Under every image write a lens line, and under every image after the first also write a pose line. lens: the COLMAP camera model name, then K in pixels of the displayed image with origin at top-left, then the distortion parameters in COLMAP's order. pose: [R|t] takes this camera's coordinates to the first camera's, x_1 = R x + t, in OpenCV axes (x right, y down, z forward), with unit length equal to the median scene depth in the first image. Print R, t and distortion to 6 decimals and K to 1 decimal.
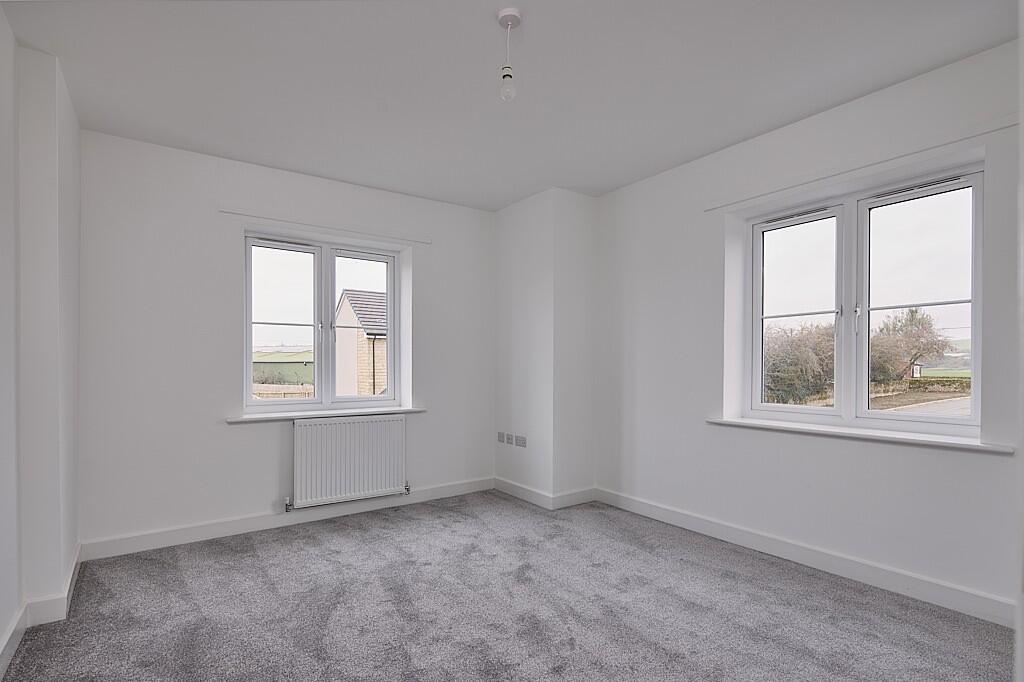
lens RADIAL K [[502.1, 0, 518.2], [0, 502.1, 366.3], [0, 0, 1]] dist [-0.002036, -0.000316]
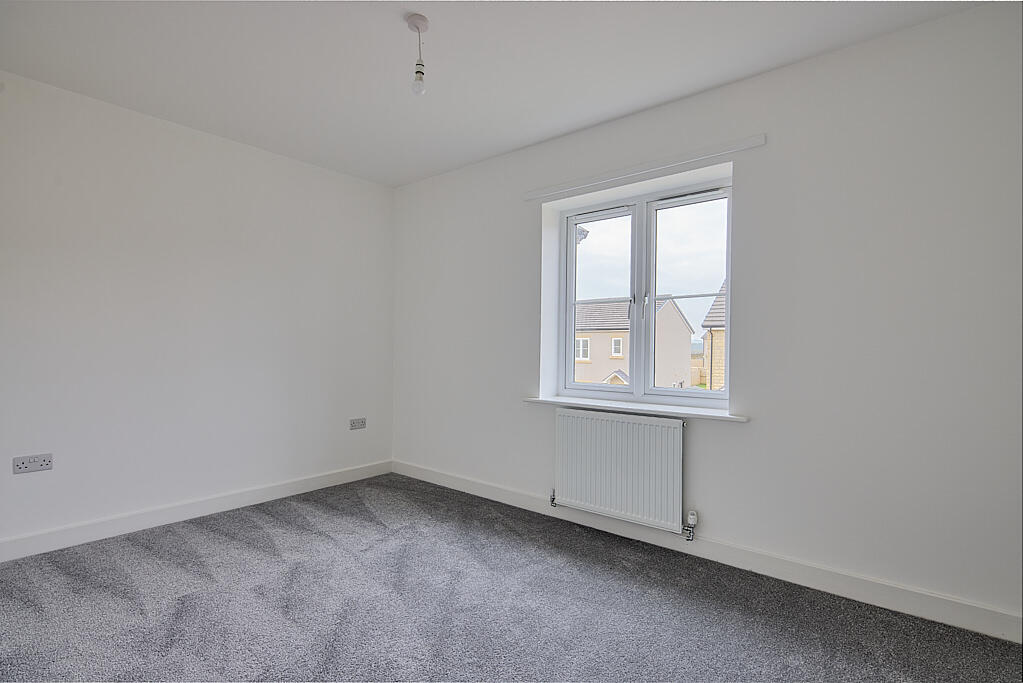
lens RADIAL K [[564.1, 0, 511.7], [0, 564.1, 342.1], [0, 0, 1]] dist [0.004490, 0.000233]
pose [[0.980021, 0.009638, 0.198660, 0.127022], [-0.007620, 0.999911, -0.010918, 0.001057], [-0.198747, 0.009186, 0.980008, -0.181526]]
